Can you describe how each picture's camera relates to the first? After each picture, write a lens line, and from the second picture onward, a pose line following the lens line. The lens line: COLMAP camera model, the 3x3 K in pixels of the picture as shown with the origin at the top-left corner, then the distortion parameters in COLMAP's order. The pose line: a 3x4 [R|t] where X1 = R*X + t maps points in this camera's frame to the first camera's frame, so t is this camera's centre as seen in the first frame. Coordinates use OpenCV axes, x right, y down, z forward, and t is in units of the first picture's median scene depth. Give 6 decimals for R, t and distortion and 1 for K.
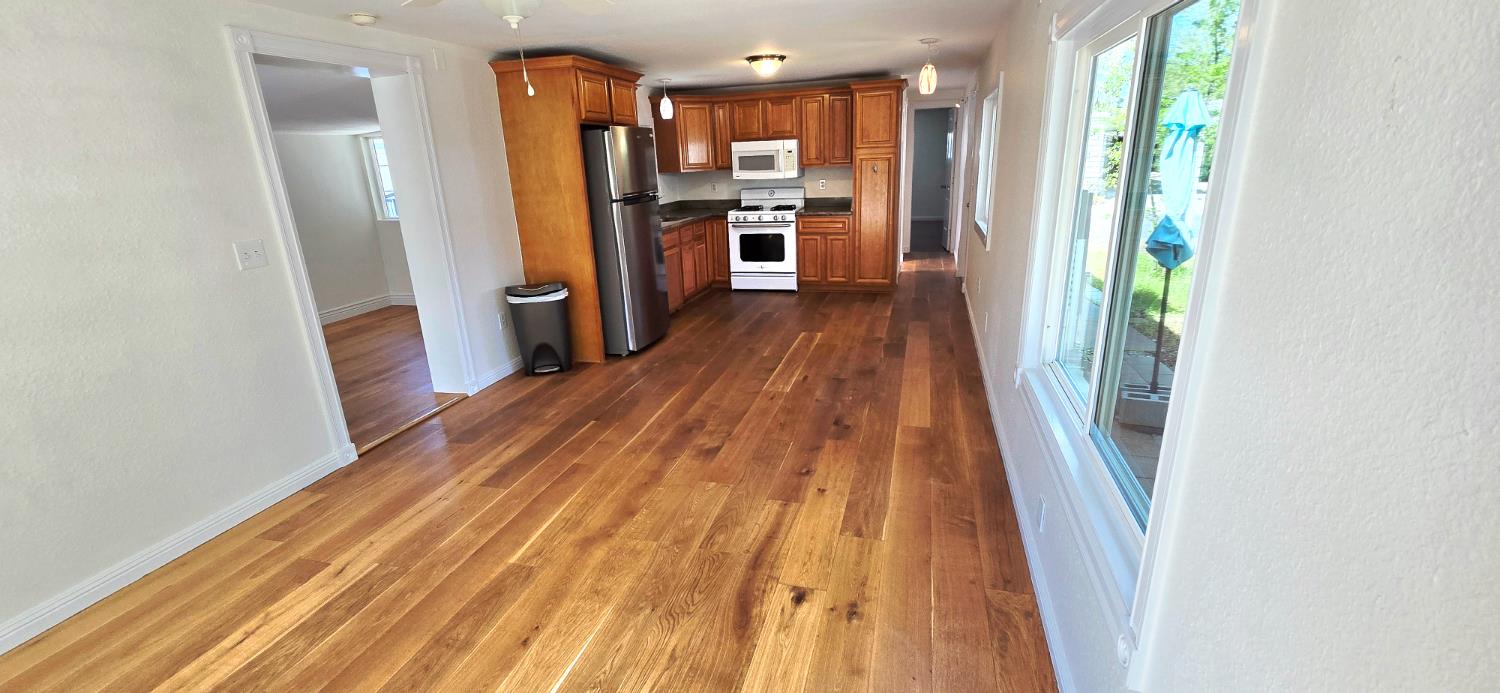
lens RADIAL K [[610.5, 0, 750.2], [0, 610.5, 344.6], [0, 0, 1]] dist [-0.006000, -0.000532]
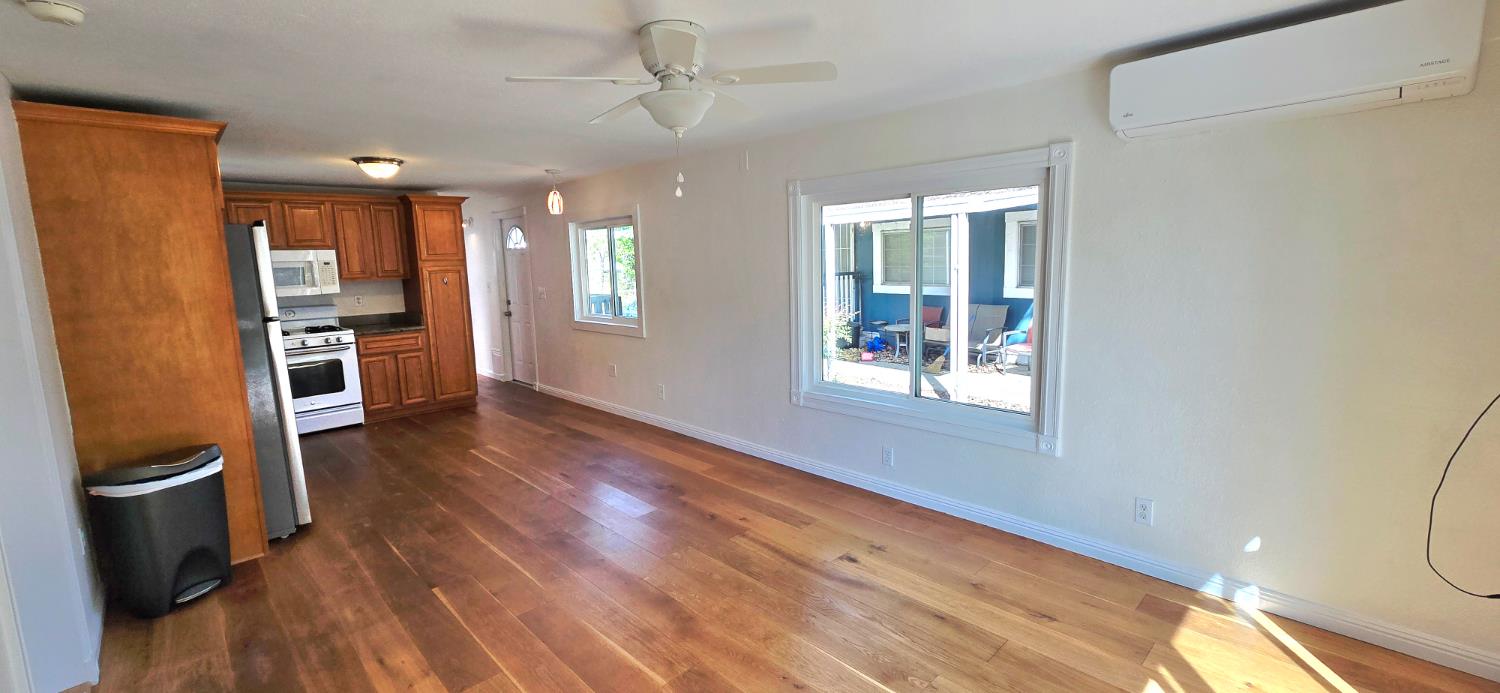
lens RADIAL K [[610.5, 0, 752.1], [0, 610.5, 344.6], [0, 0, 1]] dist [-0.006000, -0.000532]
pose [[0.504334, -0.098901, 0.857826, -0.550723], [0.262421, 0.963989, -0.043142, -0.025807], [-0.822668, 0.246869, 0.512126, 0.166383]]
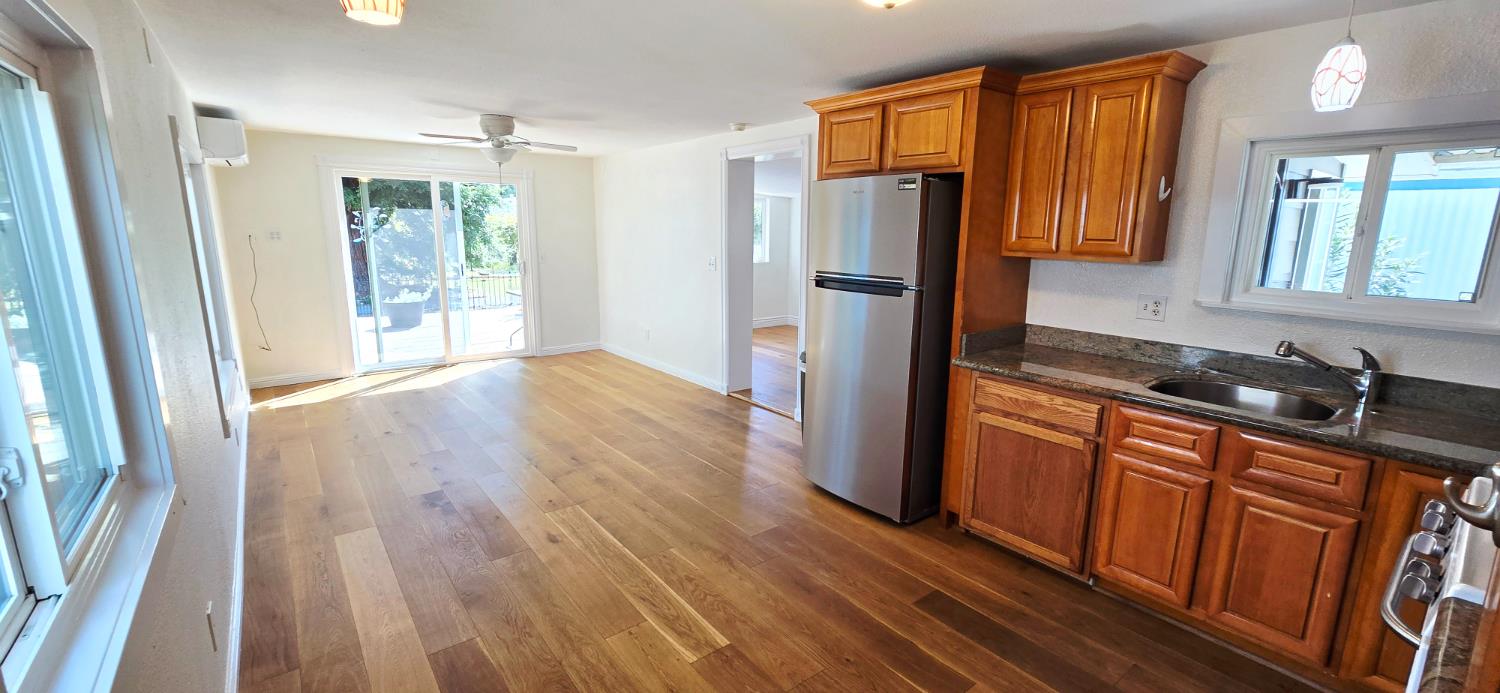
lens RADIAL K [[610.5, 0, 751.7], [0, 610.5, 343.8], [0, 0, 1]] dist [-0.006000, -0.000532]
pose [[-0.589361, 0.190990, -0.784969, 0.428946], [-0.223512, 0.895177, 0.385618, -0.433079], [0.776335, 0.402718, -0.484893, 1.327190]]
